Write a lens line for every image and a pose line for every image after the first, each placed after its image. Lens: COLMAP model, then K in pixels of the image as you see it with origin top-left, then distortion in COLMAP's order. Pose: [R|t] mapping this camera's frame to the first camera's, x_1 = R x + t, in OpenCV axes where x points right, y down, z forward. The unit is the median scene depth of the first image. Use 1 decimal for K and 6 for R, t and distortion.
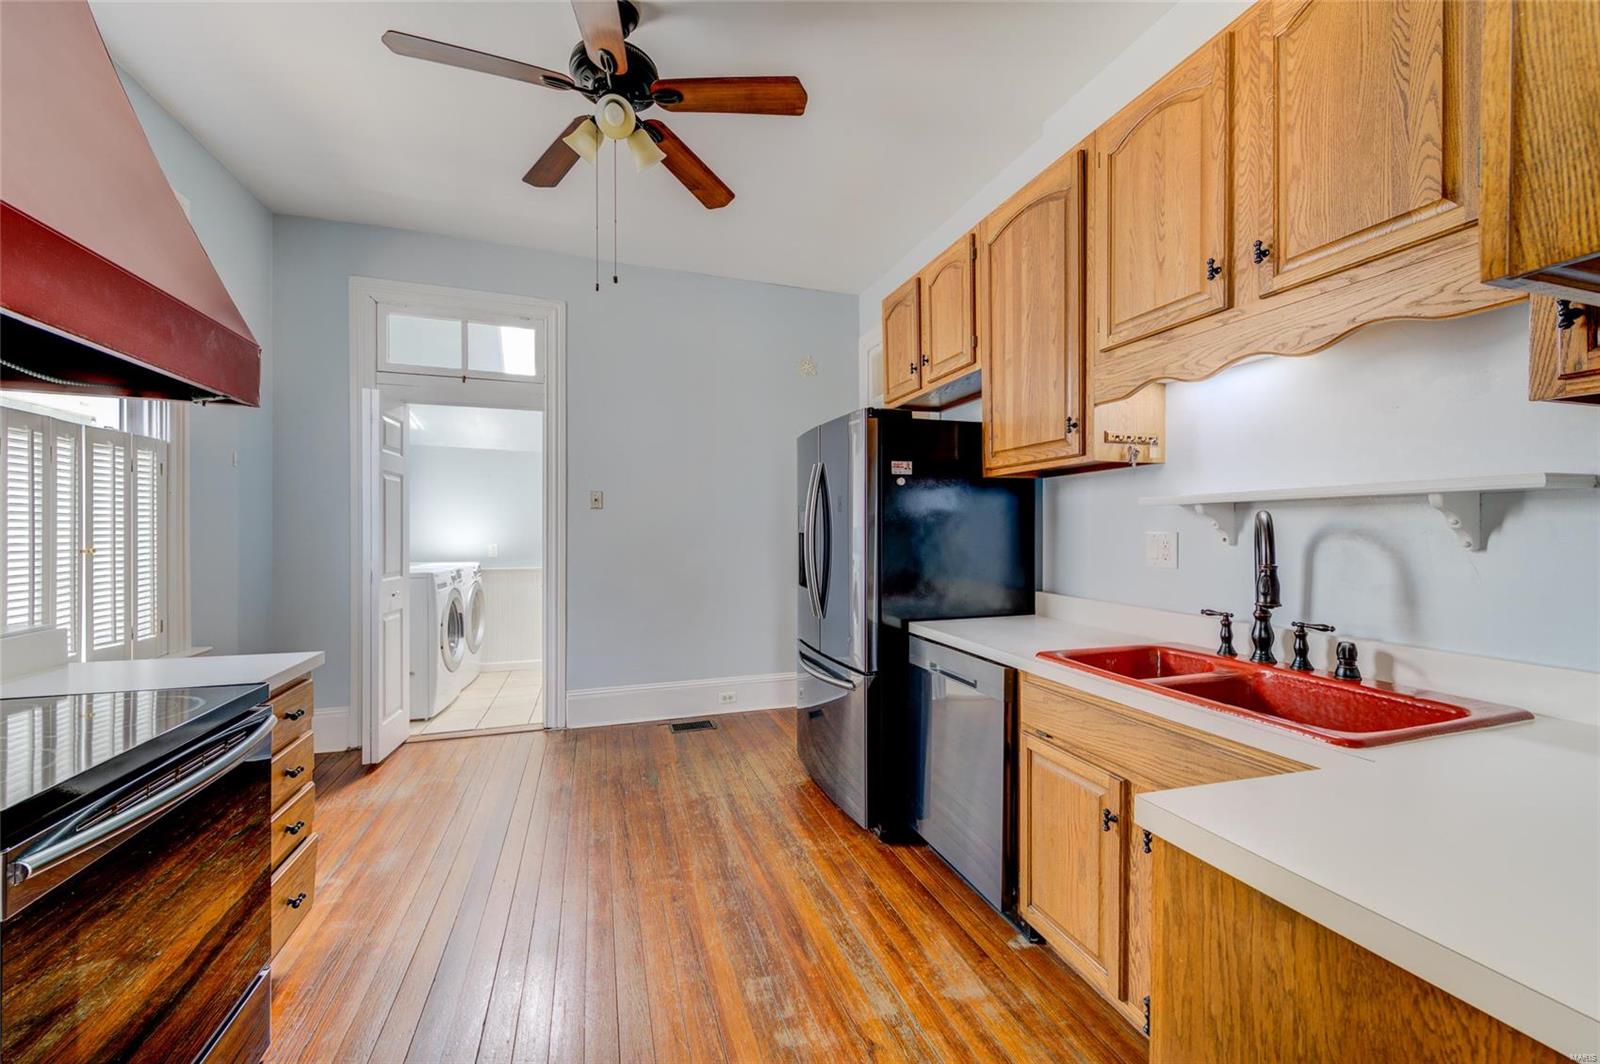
lens RADIAL K [[606.1, 0, 808.1], [0, 606.1, 539.9], [0, 0, 1]] dist [0.001651, 0.000043]
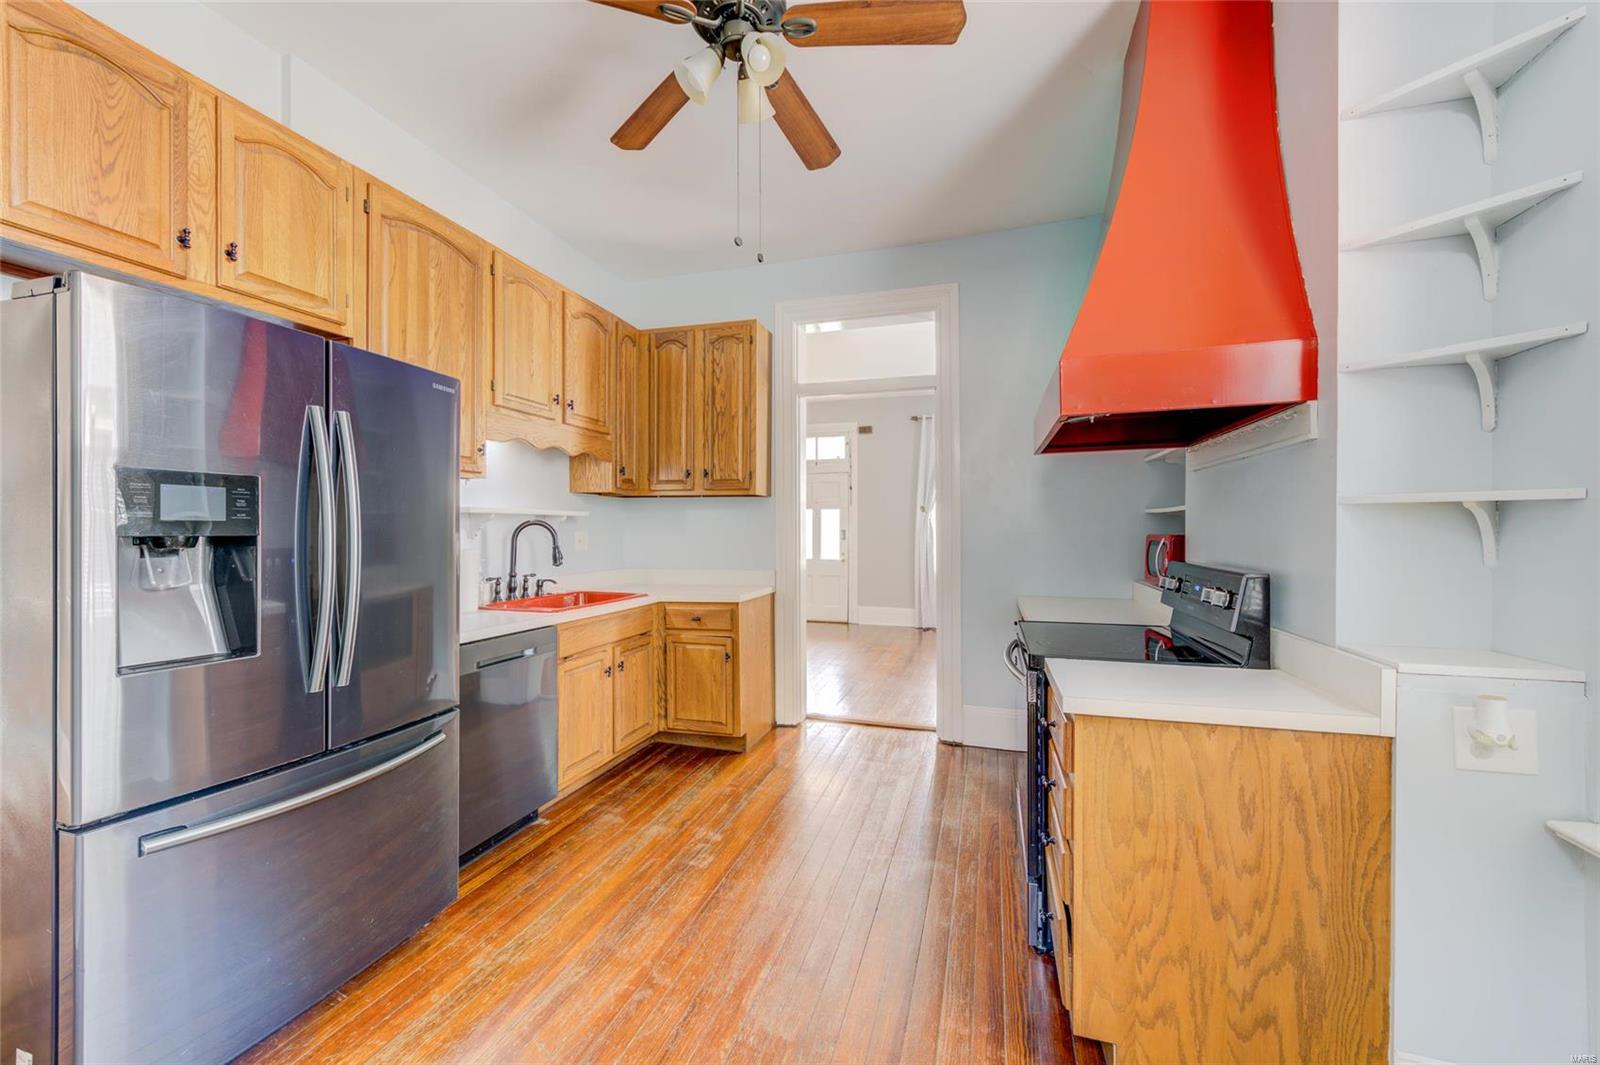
lens RADIAL K [[625.1, 0, 795.7], [0, 625.1, 528.9], [0, 0, 1]] dist [0.001569, -0.000154]
pose [[-0.801959, -0.001532, 0.597377, -1.052142], [0.005221, 0.999941, 0.009573, -0.029860], [-0.597356, 0.010797, -0.801904, 1.912396]]
